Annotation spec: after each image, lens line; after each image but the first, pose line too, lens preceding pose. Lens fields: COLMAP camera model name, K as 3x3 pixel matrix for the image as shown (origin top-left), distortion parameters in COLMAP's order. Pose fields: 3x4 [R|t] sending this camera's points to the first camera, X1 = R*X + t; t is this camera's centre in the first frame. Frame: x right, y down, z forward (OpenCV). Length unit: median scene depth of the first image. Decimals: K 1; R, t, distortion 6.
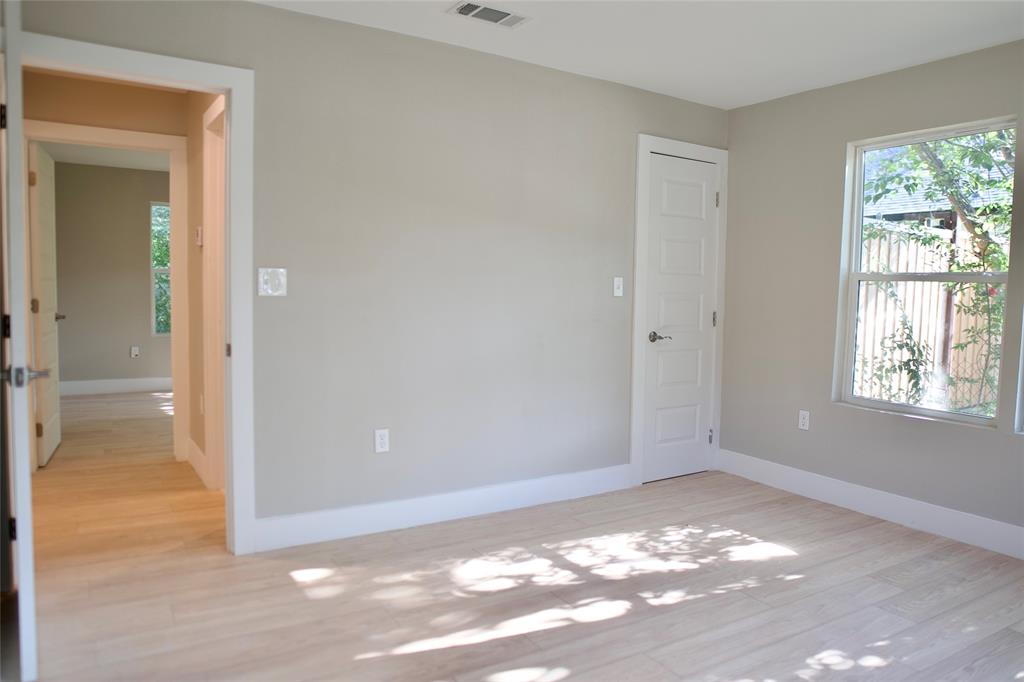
lens RADIAL K [[722.9, 0, 522.9], [0, 722.9, 342.7], [0, 0, 1]] dist [-0.108205, 0.067353]
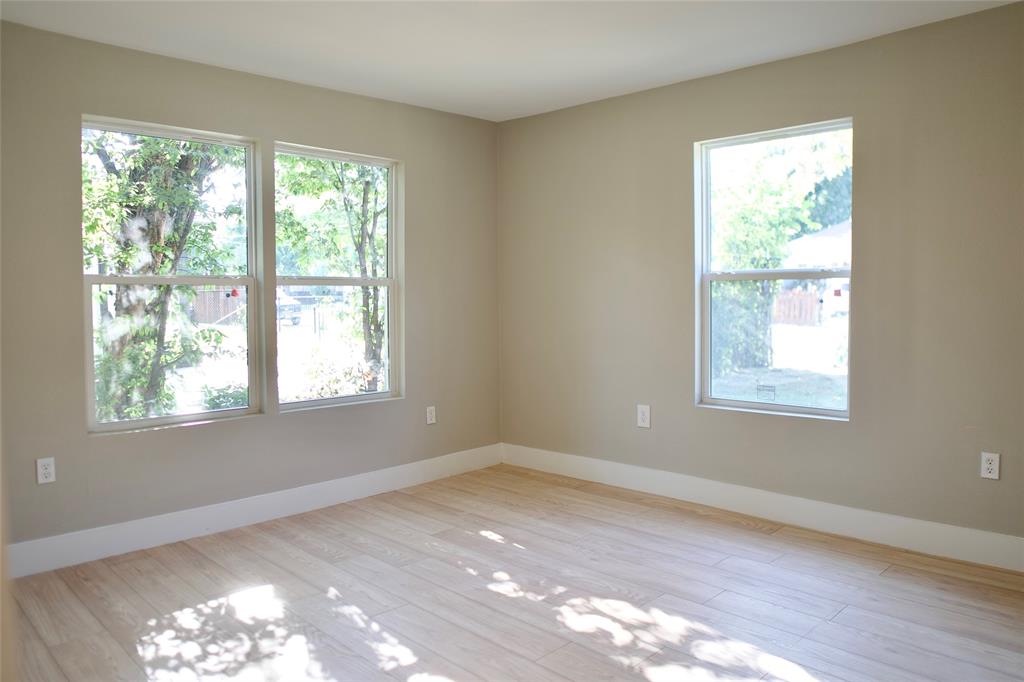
lens RADIAL K [[722.9, 0, 522.9], [0, 722.9, 342.7], [0, 0, 1]] dist [-0.108205, 0.067353]
pose [[-0.230227, -0.082666, 0.969619, -0.544874], [0.075350, 0.991880, 0.102455, -0.081165], [-0.970215, 0.096649, -0.222129, 0.849823]]
